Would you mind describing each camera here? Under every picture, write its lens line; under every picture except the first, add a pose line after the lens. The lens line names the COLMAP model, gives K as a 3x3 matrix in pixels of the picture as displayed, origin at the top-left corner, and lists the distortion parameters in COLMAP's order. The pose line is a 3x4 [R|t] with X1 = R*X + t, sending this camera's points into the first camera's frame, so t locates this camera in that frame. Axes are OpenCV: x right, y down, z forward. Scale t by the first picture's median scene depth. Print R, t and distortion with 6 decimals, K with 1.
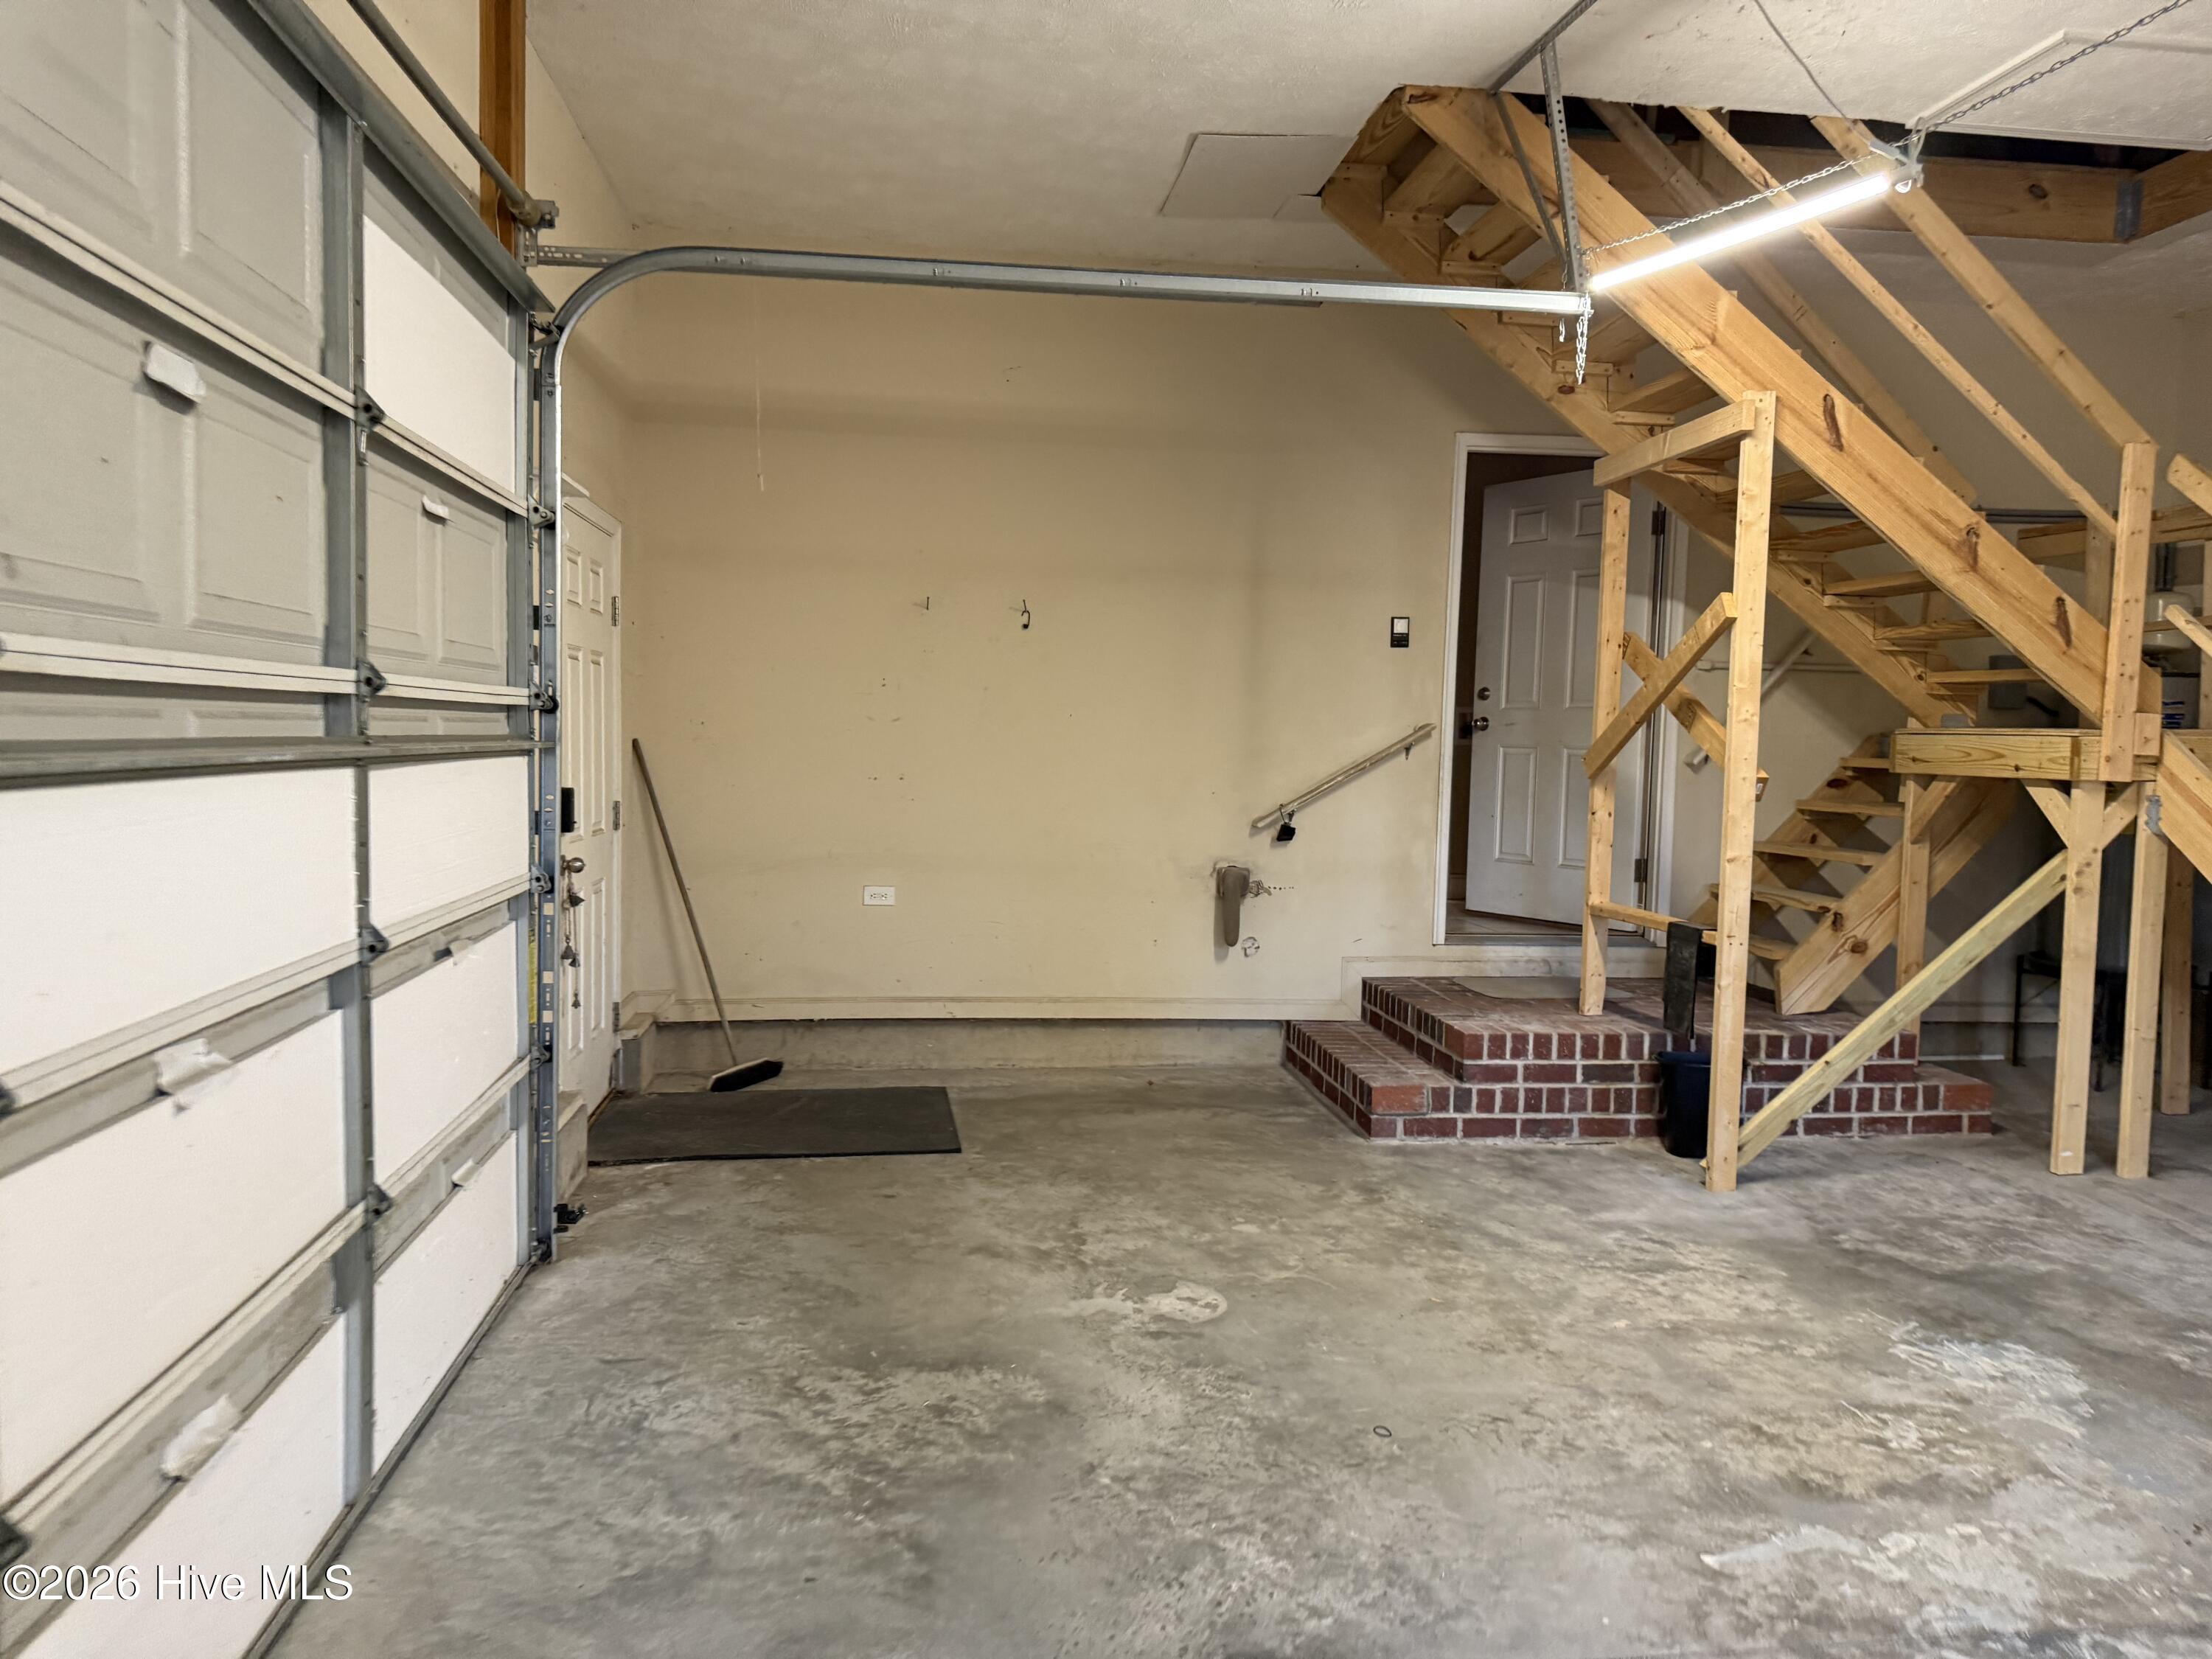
lens RADIAL K [[1561.3, 0, 1122.5], [0, 1561.3, 826.3], [0, 0, 1]] dist [0.052276, -0.067940]
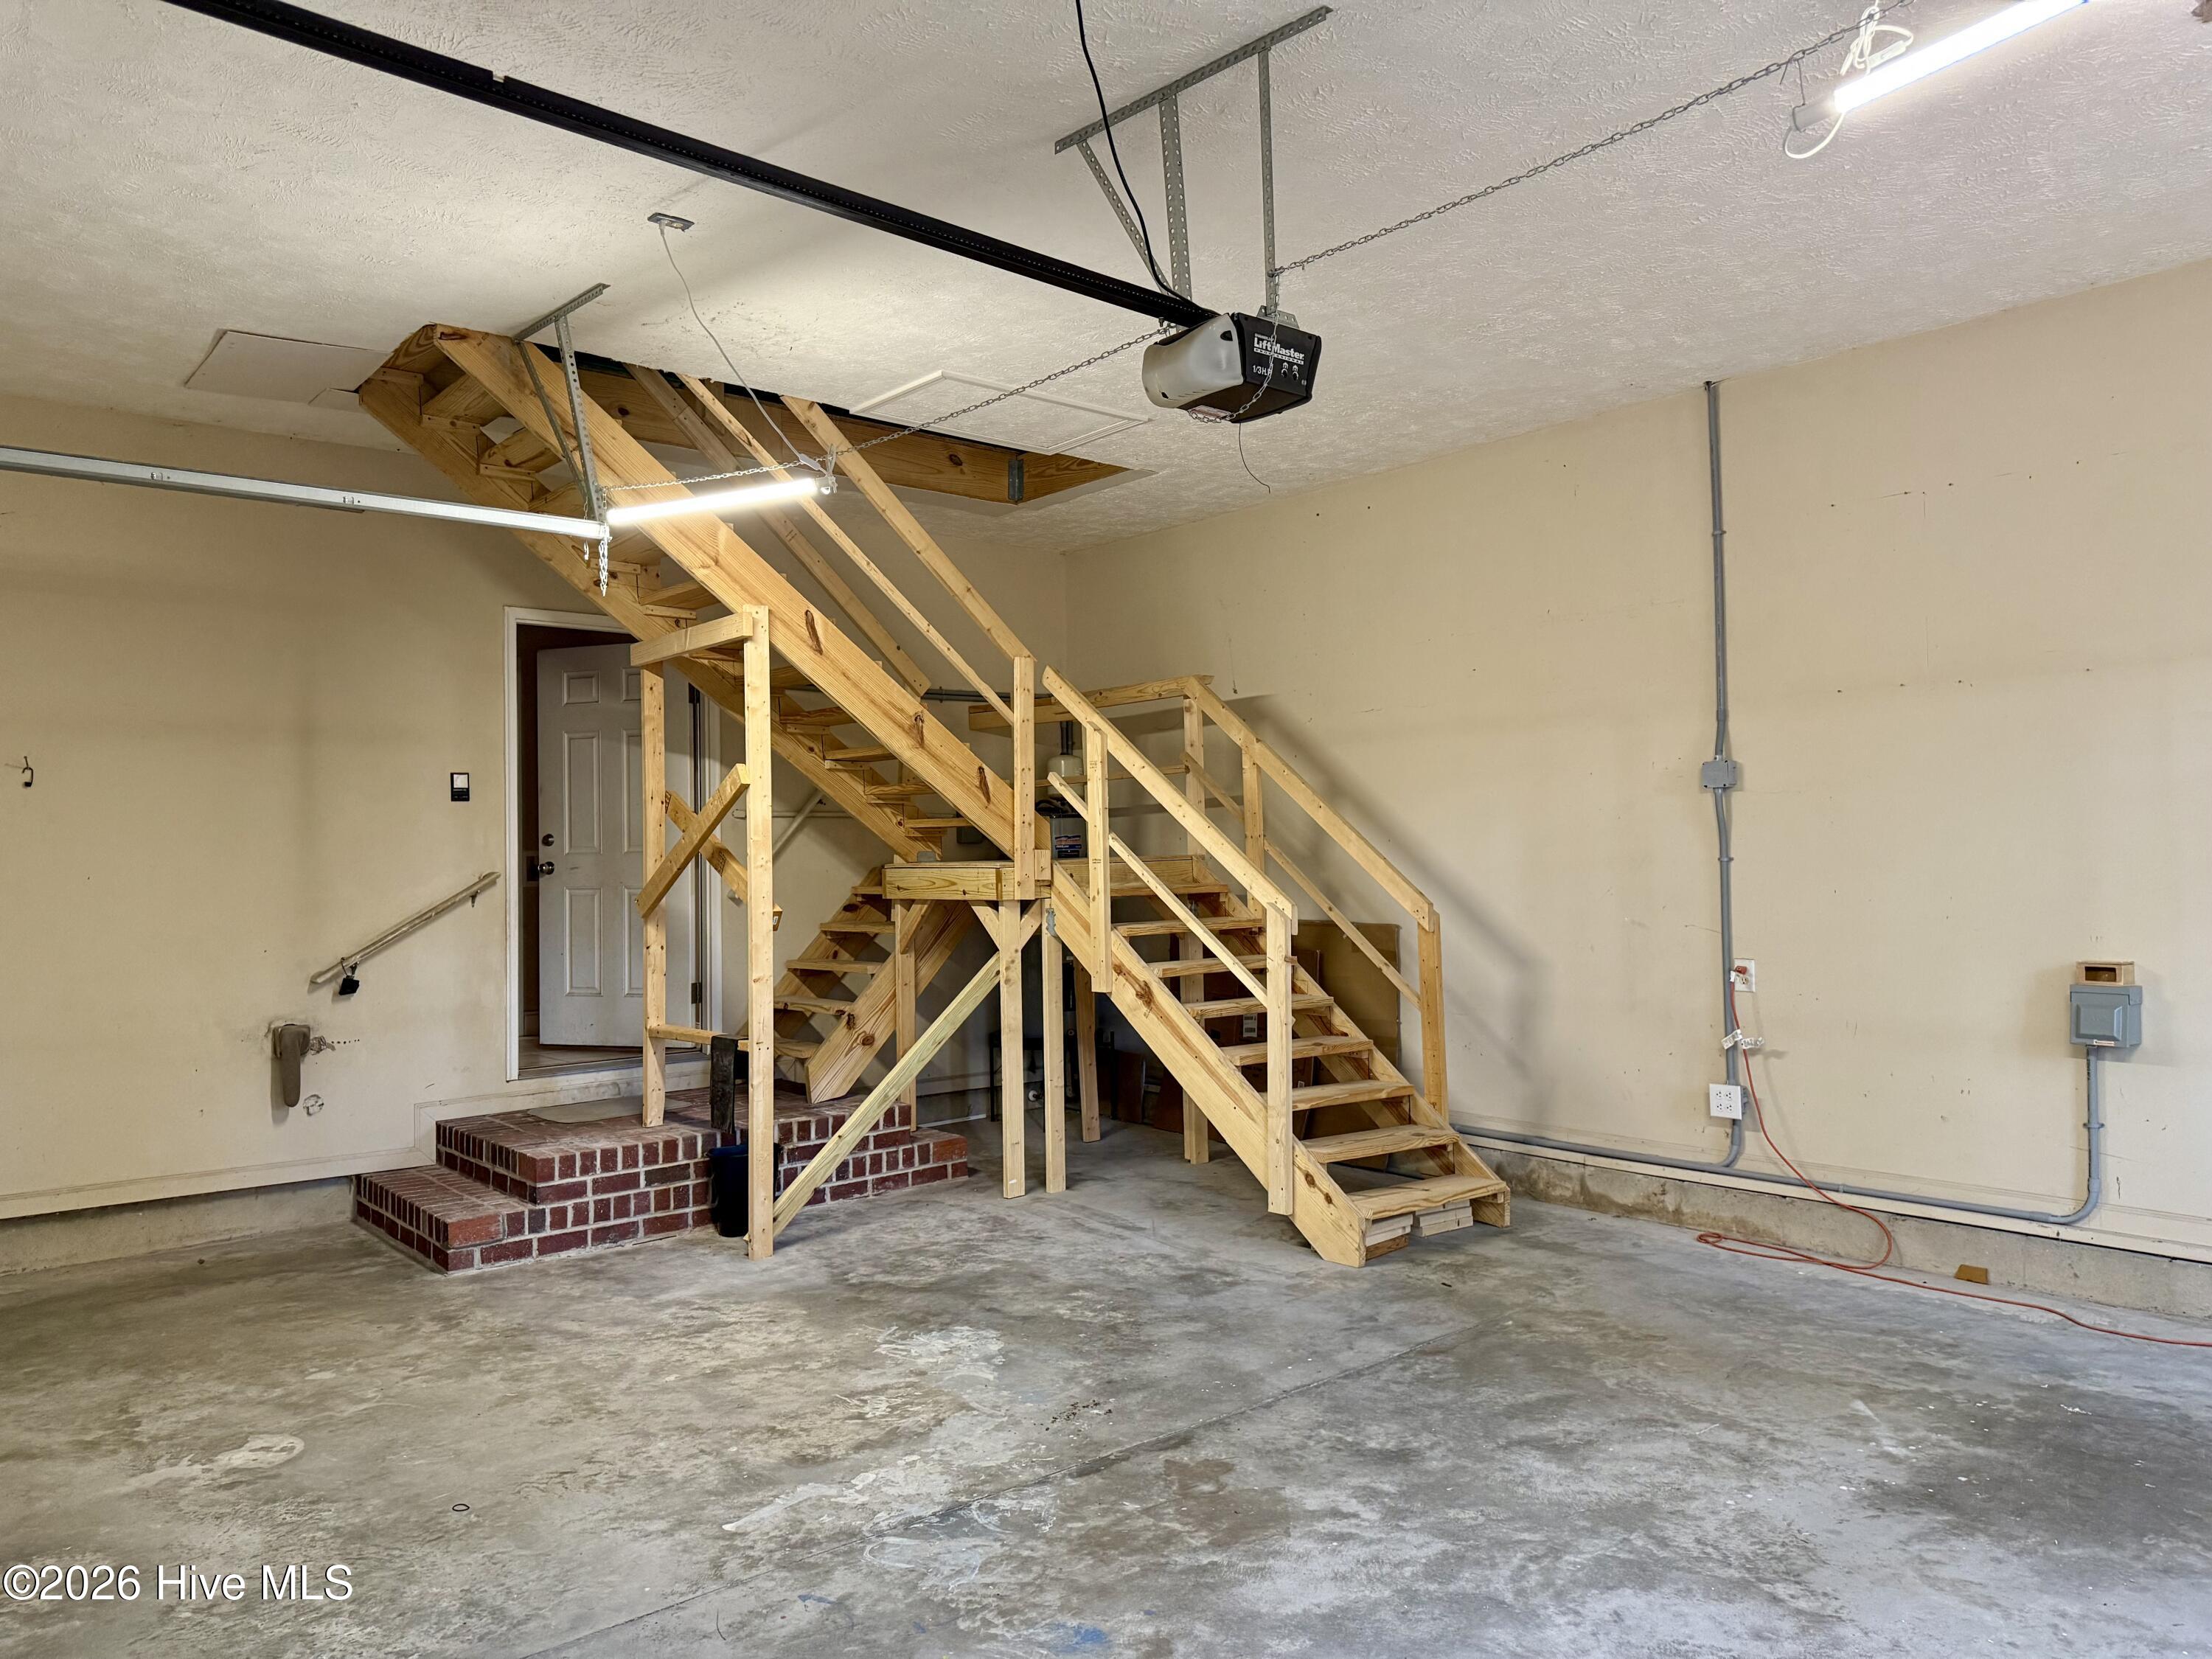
lens RADIAL K [[1561.3, 0, 1116.0], [0, 1561.3, 826.1], [0, 0, 1]] dist [0.052276, -0.067940]
pose [[0.846251, -0.028147, 0.532040, -0.019909], [0.068445, 0.996072, -0.056171, -0.011007], [-0.528369, 0.083950, 0.844854, -0.186119]]
